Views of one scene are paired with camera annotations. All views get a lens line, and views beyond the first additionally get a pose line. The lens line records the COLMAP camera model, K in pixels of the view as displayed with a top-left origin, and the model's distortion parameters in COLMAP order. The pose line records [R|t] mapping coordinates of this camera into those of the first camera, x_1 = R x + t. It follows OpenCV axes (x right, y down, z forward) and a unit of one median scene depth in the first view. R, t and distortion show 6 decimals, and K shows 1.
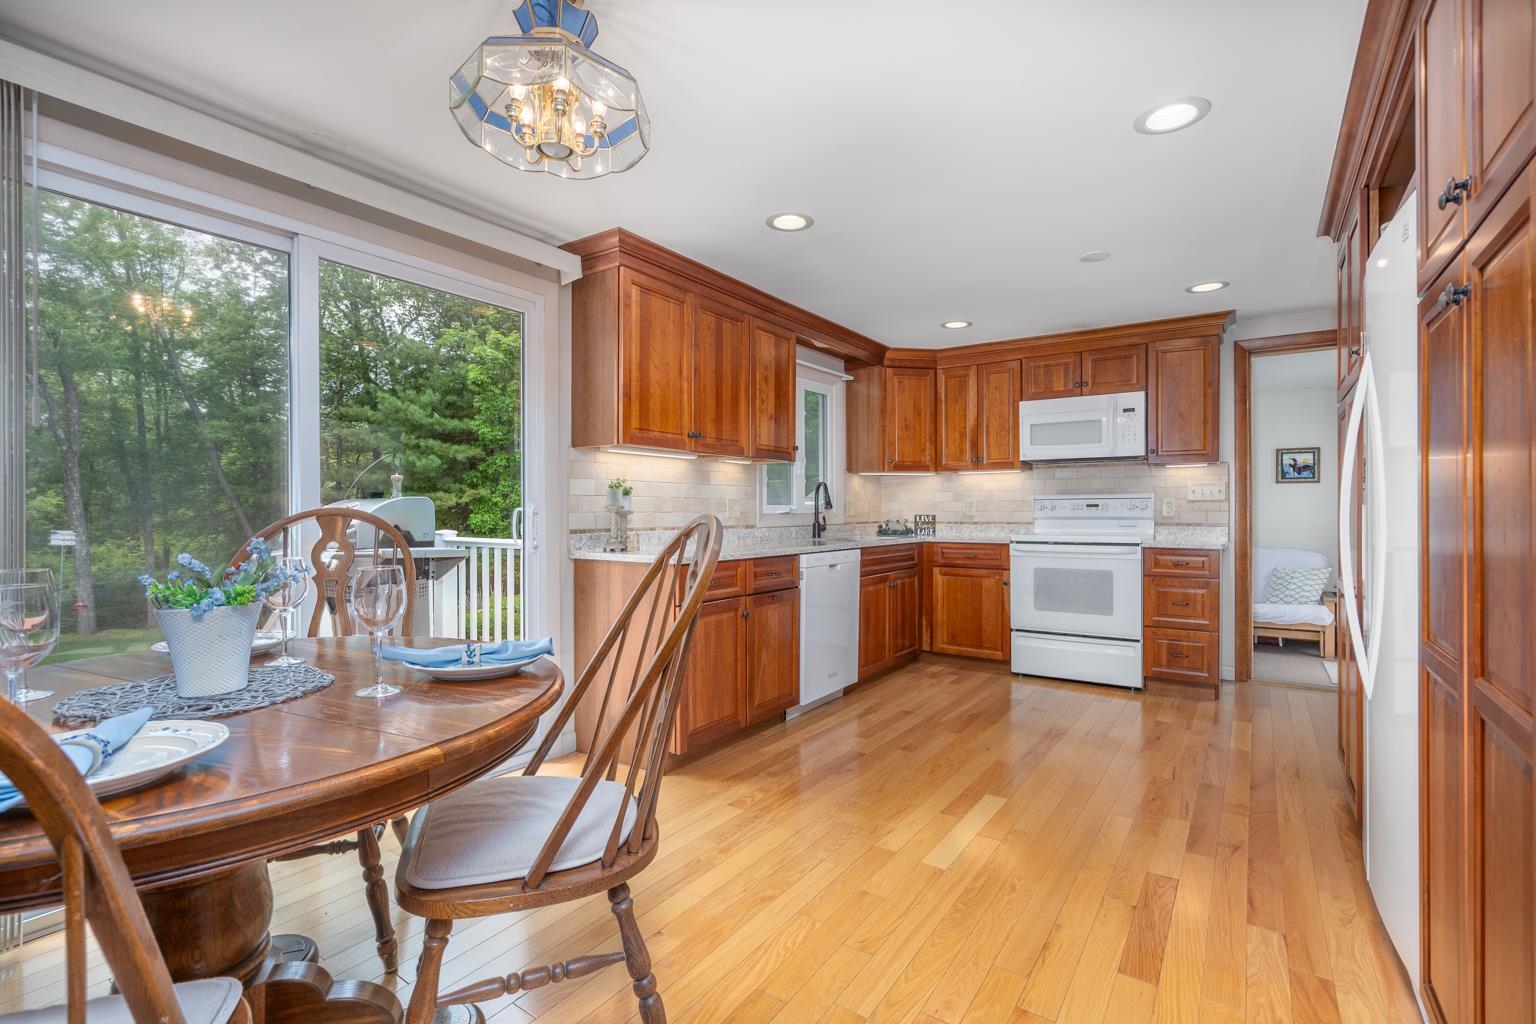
lens RADIAL K [[705.6, 0, 772.3], [0, 705.6, 510.2], [0, 0, 1]] dist [-0.000422, 0.000346]
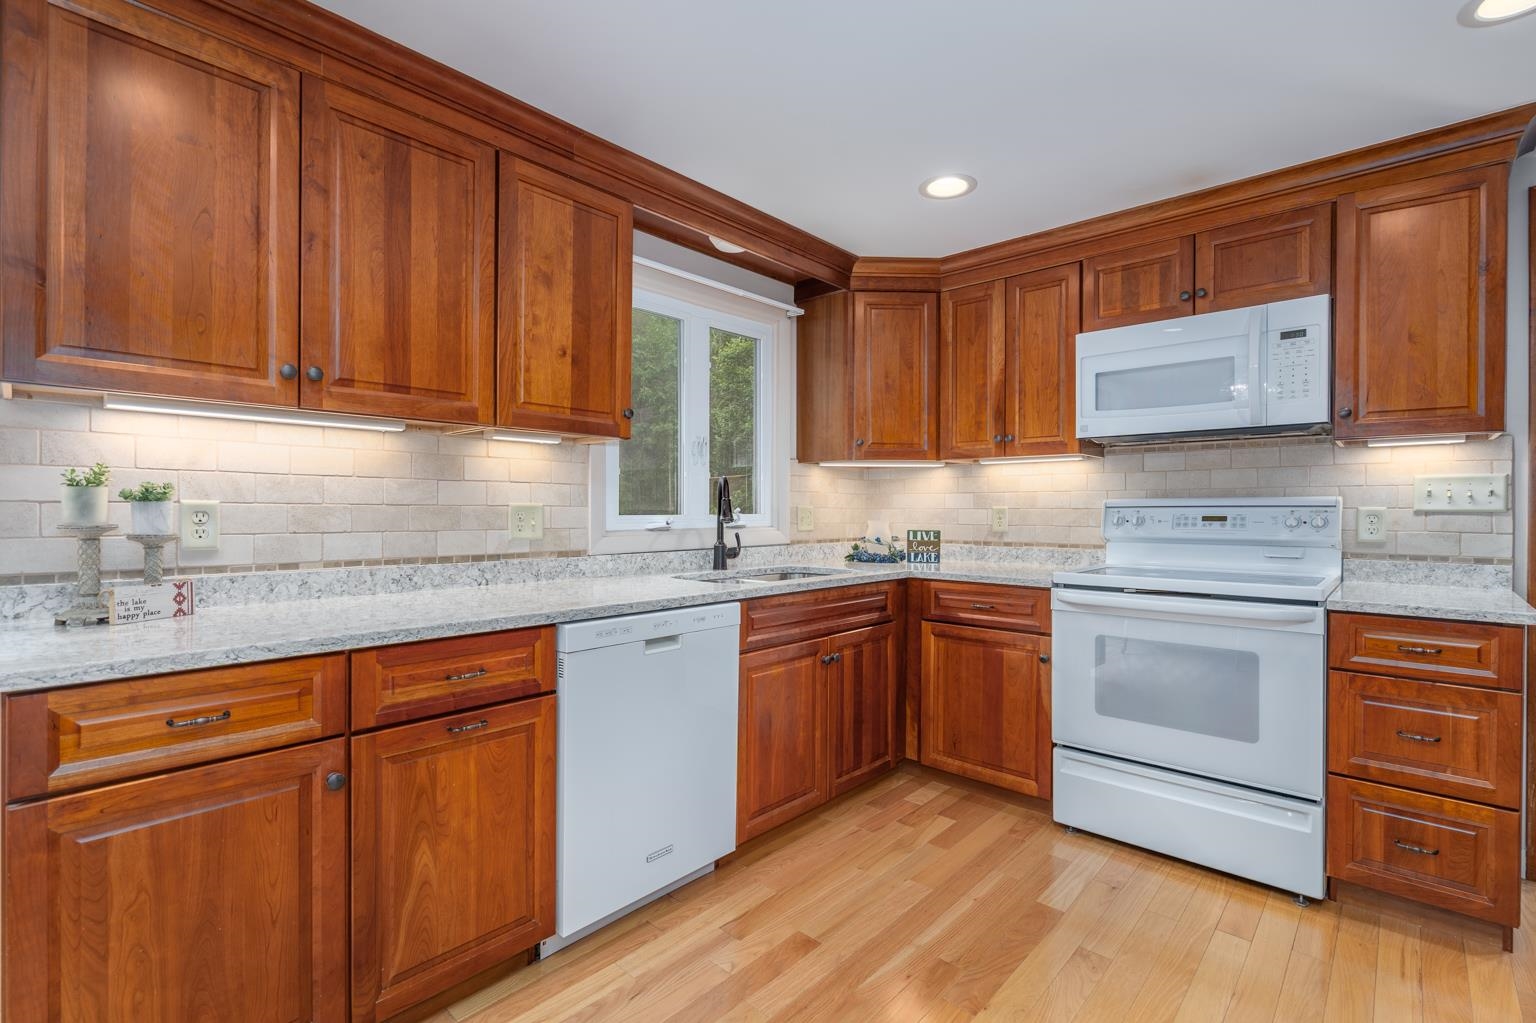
lens RADIAL K [[705.6, 0, 763.2], [0, 705.6, 512.5], [0, 0, 1]] dist [-0.000422, 0.000346]
pose [[0.989968, 0.005210, -0.141196, 0.189344], [-0.004740, 0.999982, 0.003665, -0.012195], [0.141213, -0.002959, 0.989975, 0.419773]]
